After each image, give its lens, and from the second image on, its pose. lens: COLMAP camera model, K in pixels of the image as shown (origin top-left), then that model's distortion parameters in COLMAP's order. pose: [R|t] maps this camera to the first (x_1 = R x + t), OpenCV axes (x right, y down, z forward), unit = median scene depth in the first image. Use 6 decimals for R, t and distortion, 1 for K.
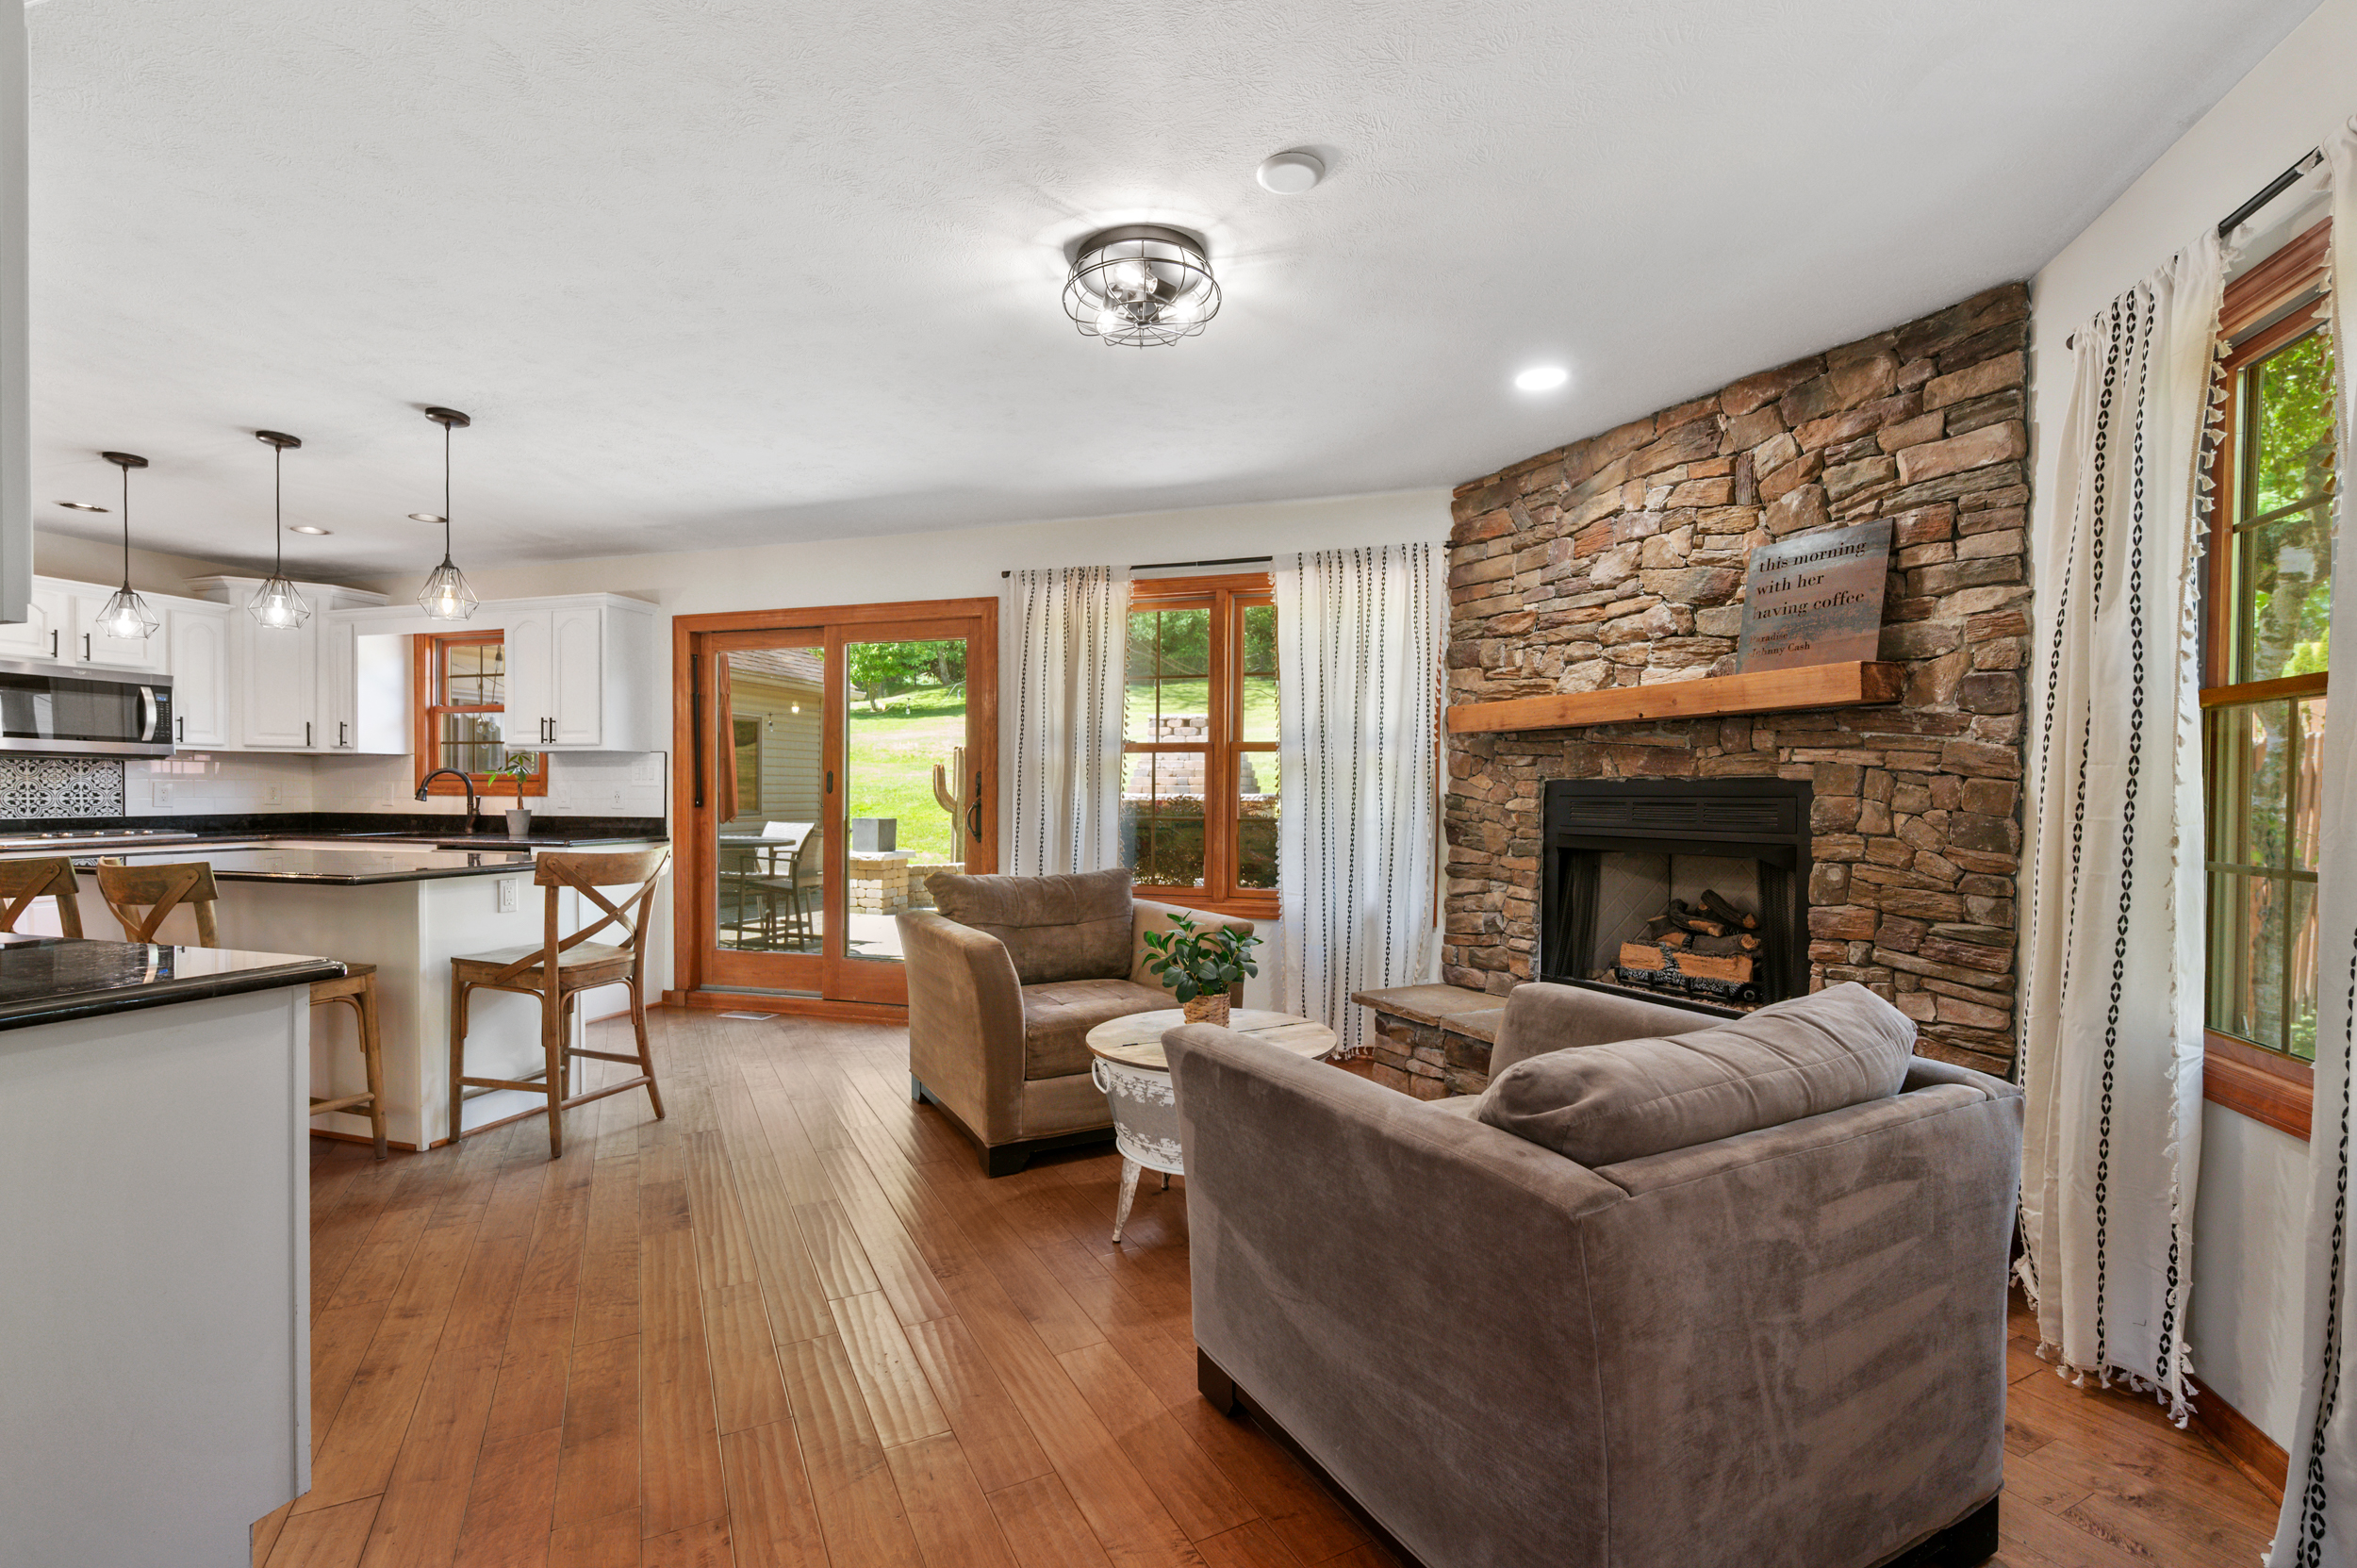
lens RADIAL K [[1027.6, 0, 1158.8], [0, 1027.6, 807.2], [0, 0, 1]] dist [0.002936, -0.000162]
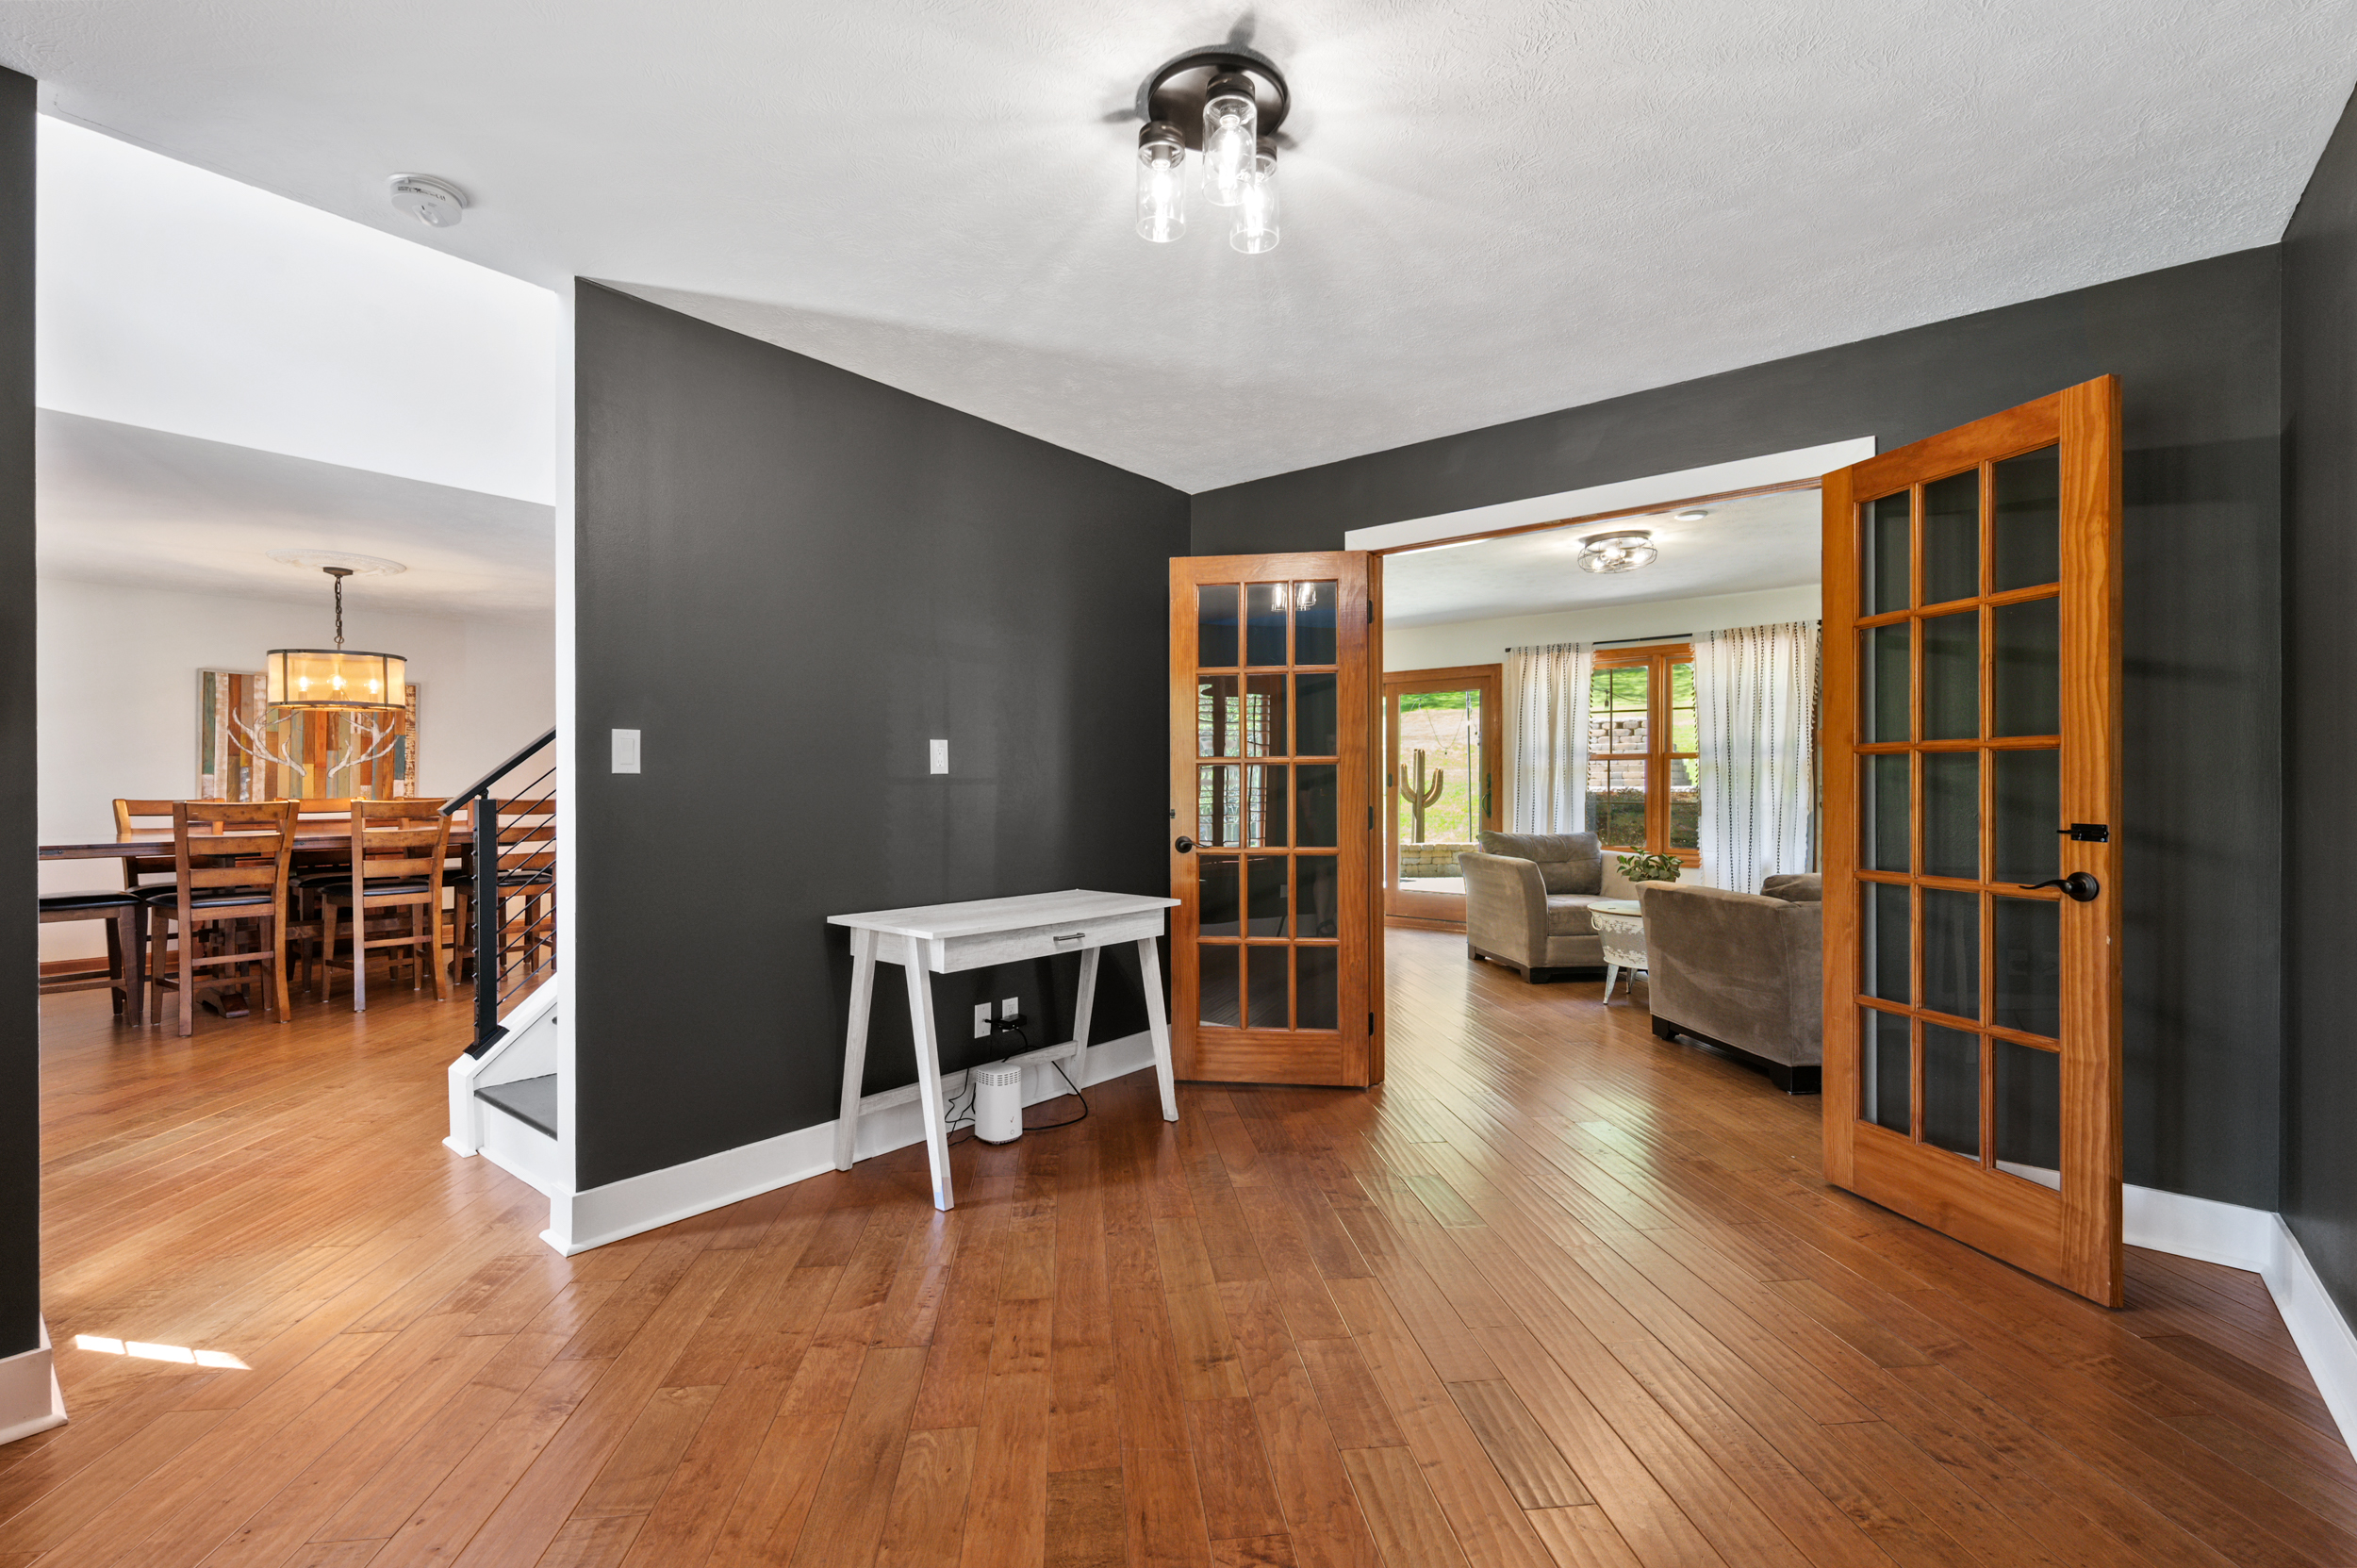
lens RADIAL K [[1027.6, 0, 1186.5], [0, 1027.6, 786.9], [0, 0, 1]] dist [0.002936, -0.000162]
pose [[0.935236, -0.005381, -0.353983, -0.064748], [0.000668, 0.999910, -0.013436, 0.009373], [0.354023, 0.012330, 0.935155, -0.842546]]
